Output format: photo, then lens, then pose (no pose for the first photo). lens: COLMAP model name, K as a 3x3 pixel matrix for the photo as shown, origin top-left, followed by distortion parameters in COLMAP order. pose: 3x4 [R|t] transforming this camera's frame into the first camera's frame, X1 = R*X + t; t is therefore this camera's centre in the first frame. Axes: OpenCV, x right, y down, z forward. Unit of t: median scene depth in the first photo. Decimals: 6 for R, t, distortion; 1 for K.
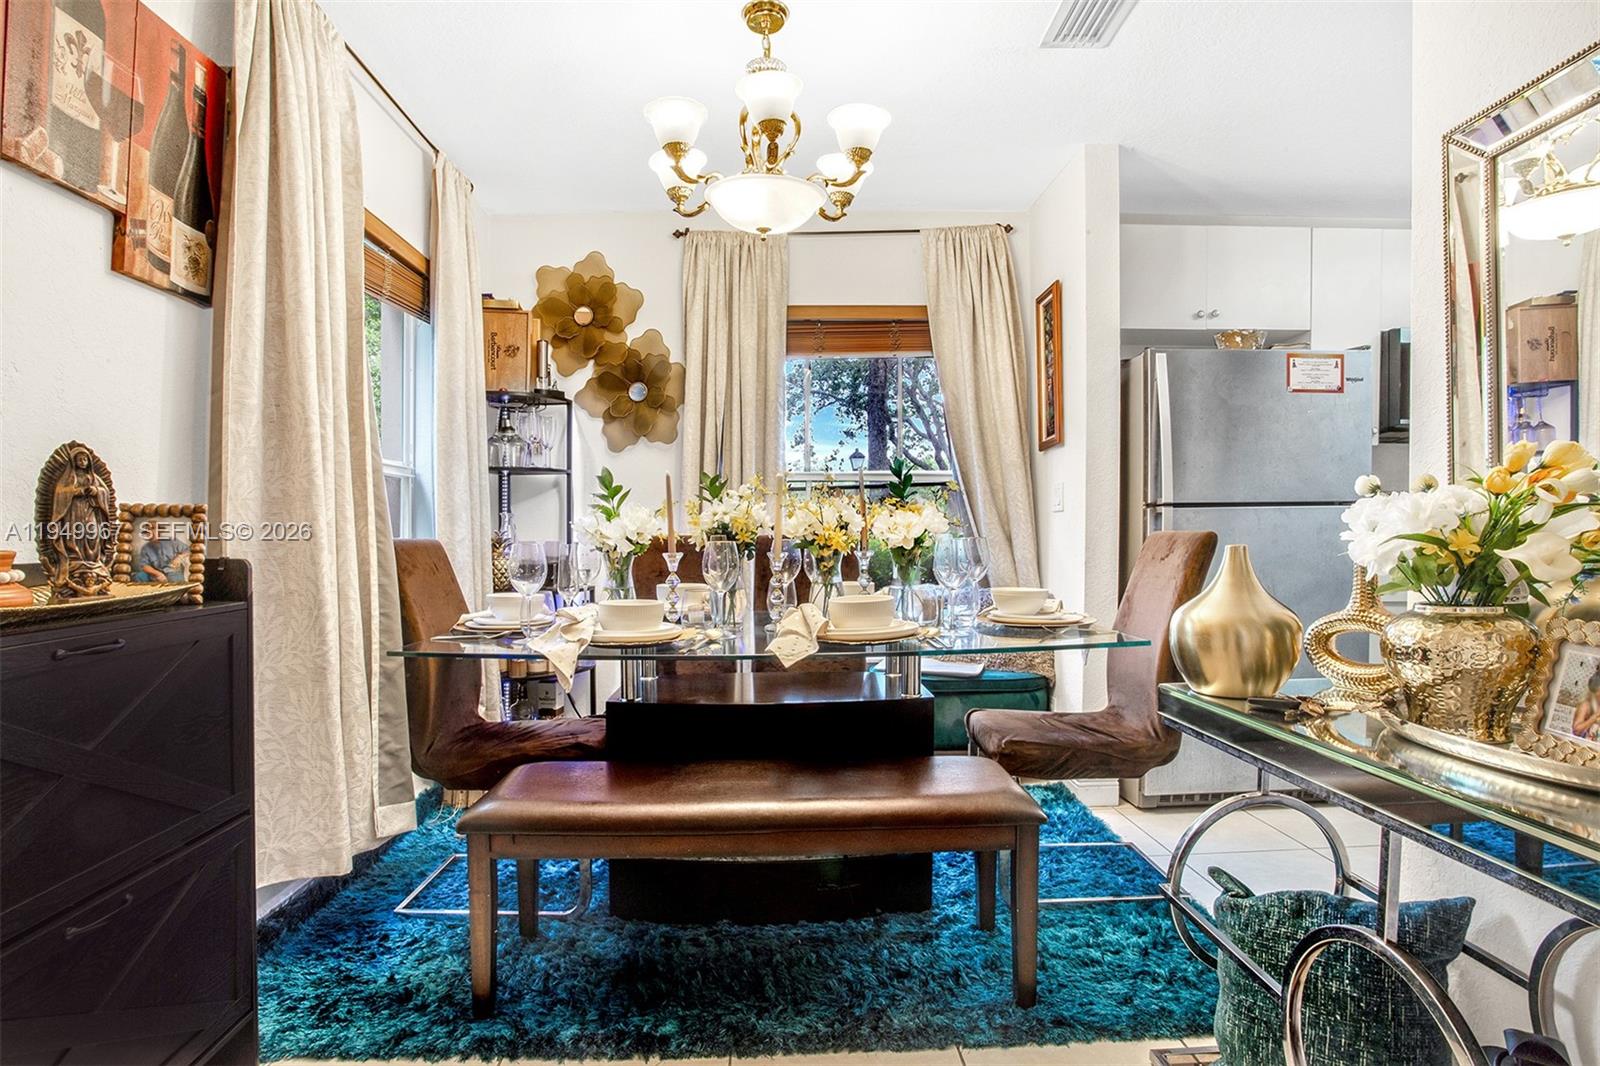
lens RADIAL K [[843.0, 0, 803.1], [0, 843.0, 547.2], [0, 0, 1]] dist [-0.053620, 0.013477]
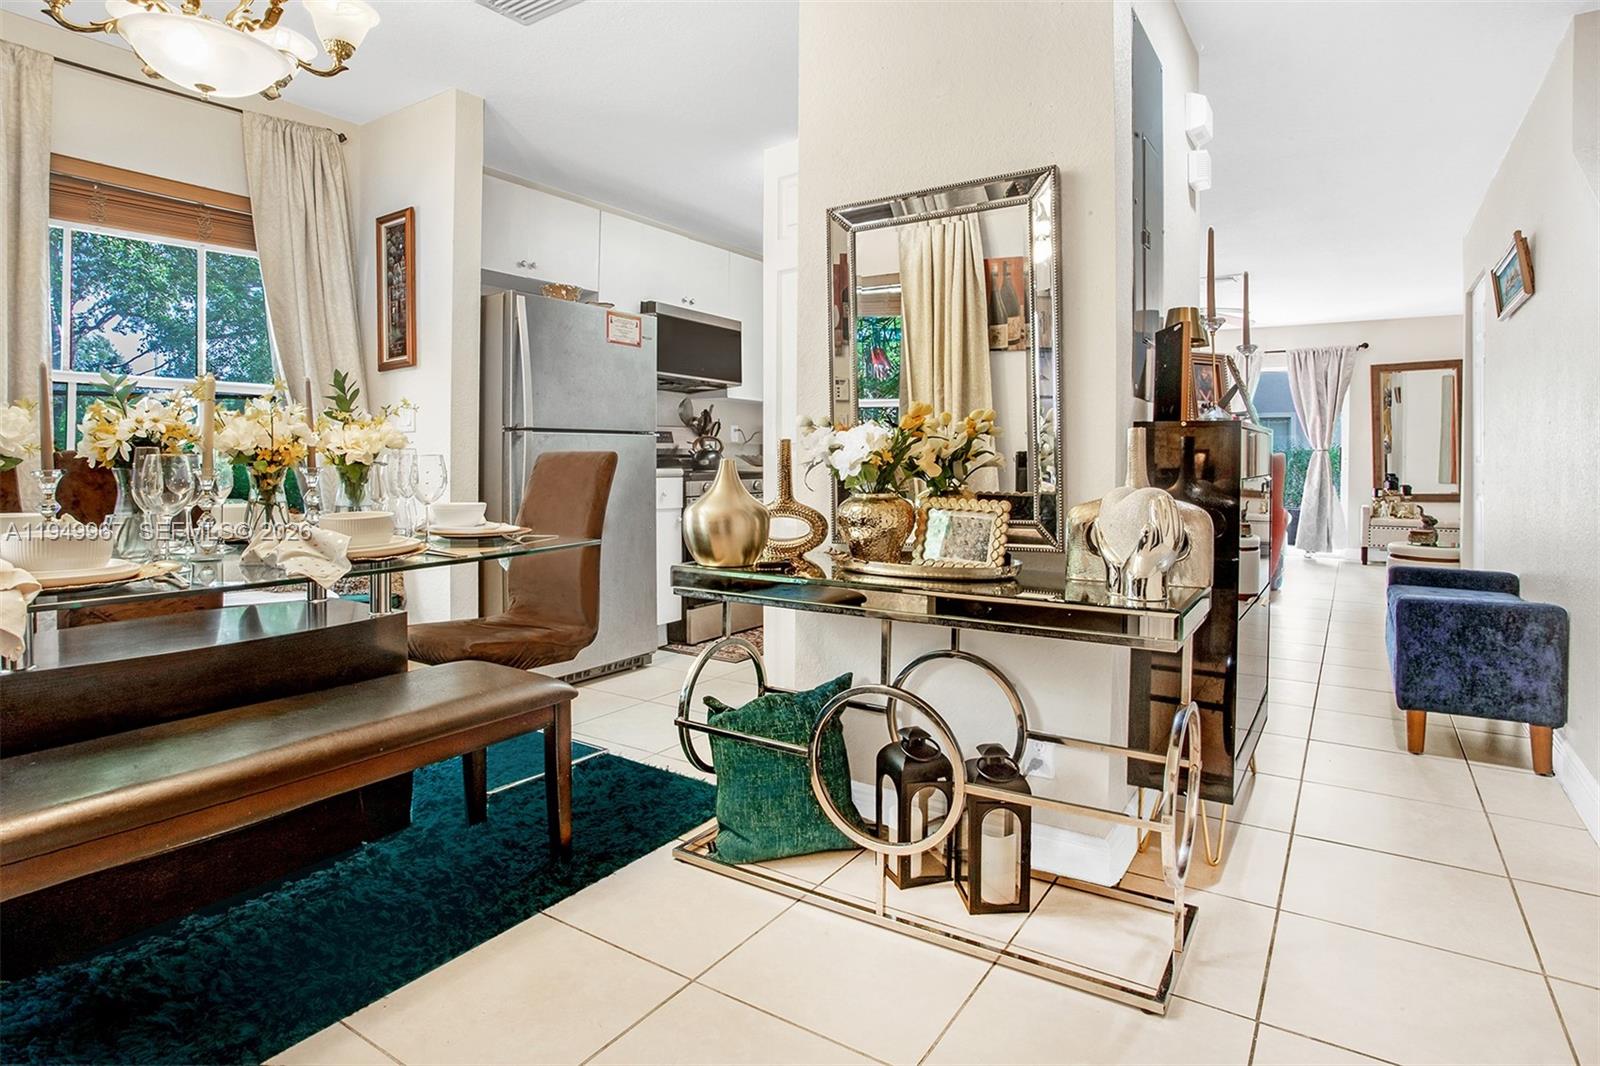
lens RADIAL K [[843.0, 0, 785.3], [0, 843.0, 450.3], [0, 0, 1]] dist [-0.053620, 0.013477]
pose [[0.599566, 0.015955, 0.800166, -0.265256], [0.006334, 0.999675, -0.024679, 0.008503], [-0.800300, 0.019865, 0.599270, 0.029527]]
